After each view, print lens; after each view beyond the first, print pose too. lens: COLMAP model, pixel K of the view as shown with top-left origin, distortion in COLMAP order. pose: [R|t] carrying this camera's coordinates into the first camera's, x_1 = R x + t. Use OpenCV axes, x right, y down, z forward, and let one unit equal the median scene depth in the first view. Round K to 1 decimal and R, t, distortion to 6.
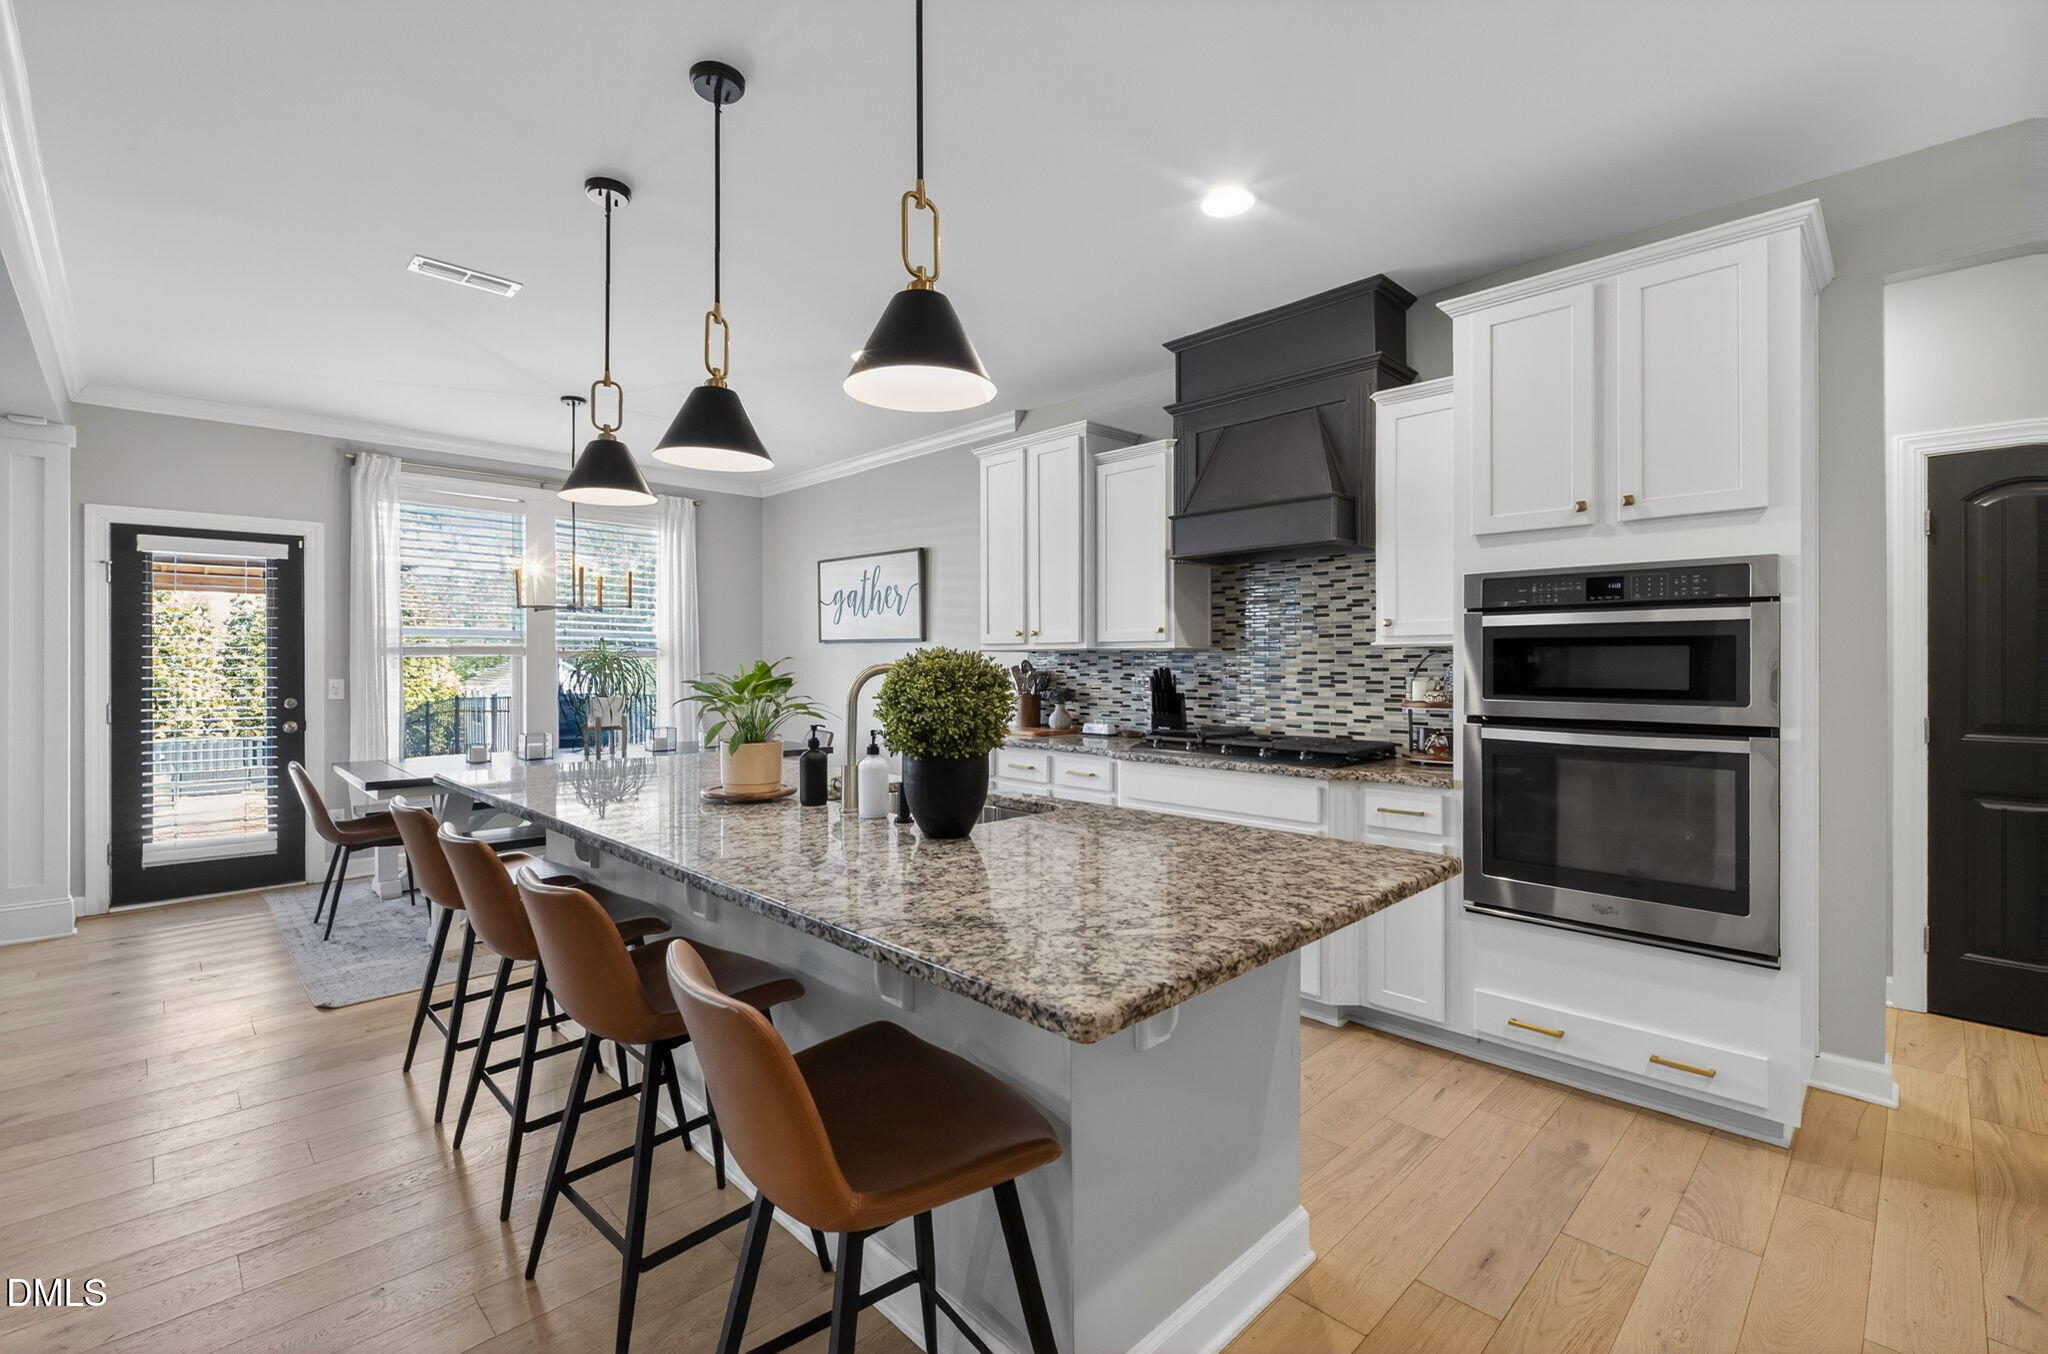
lens RADIAL K [[891.4, 0, 999.6], [0, 891.4, 658.3], [0, 0, 1]] dist [-0.000234, -0.000295]
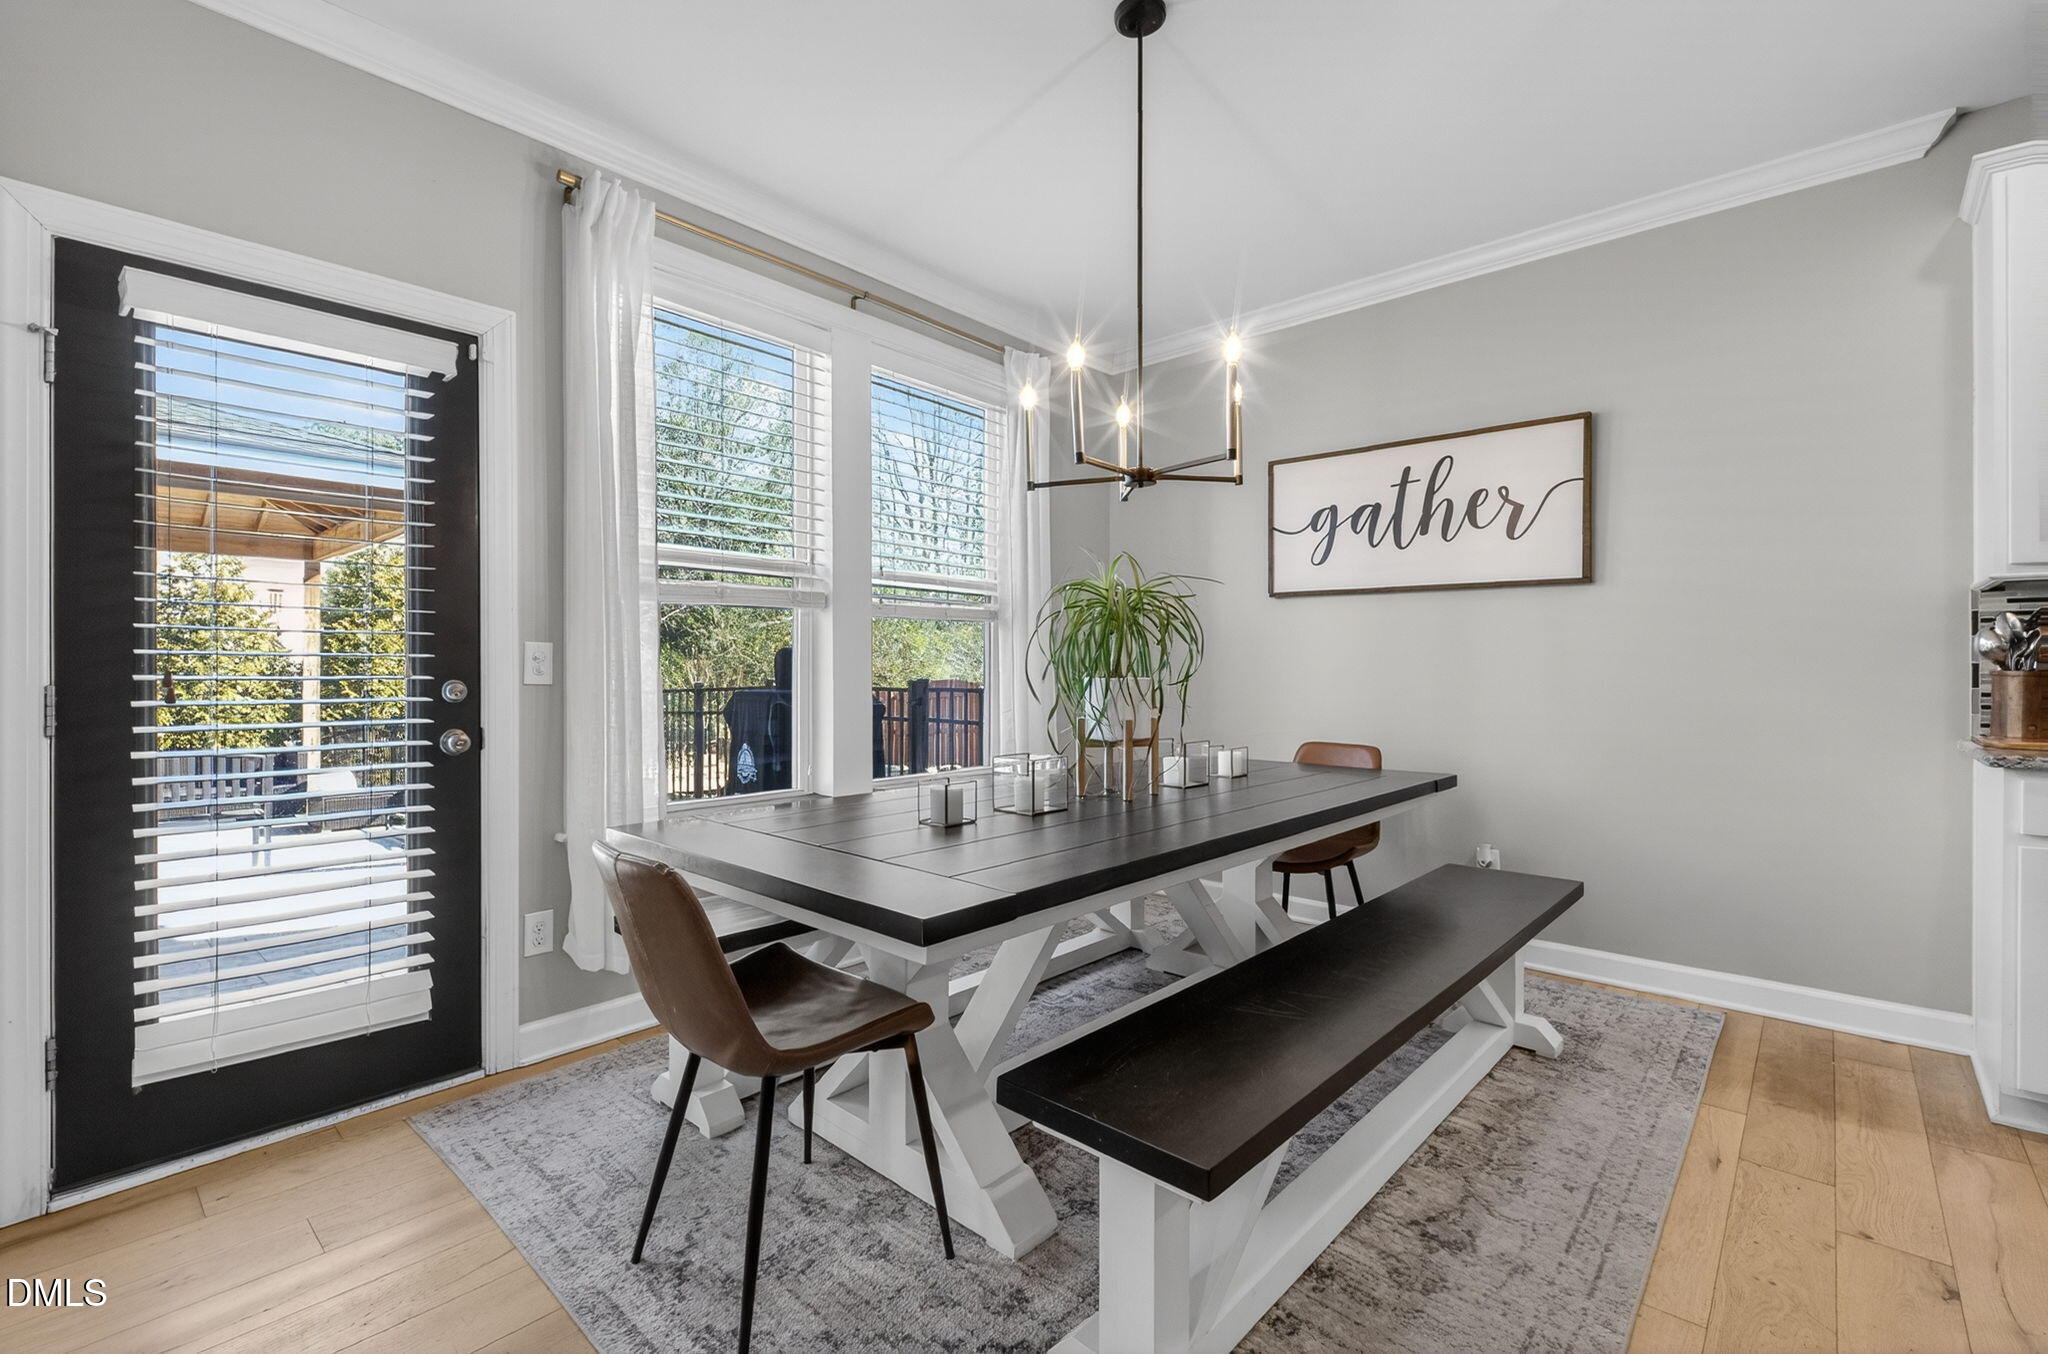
lens RADIAL K [[892.8, 0, 1004.3], [0, 892.8, 664.8], [0, 0, 1]] dist [-0.001233, -0.000602]
pose [[0.998296, 0.001148, 0.058346, -0.521886], [-0.001280, 0.999997, 0.002214, 0.034377], [-0.058343, -0.002285, 0.998294, 0.504983]]
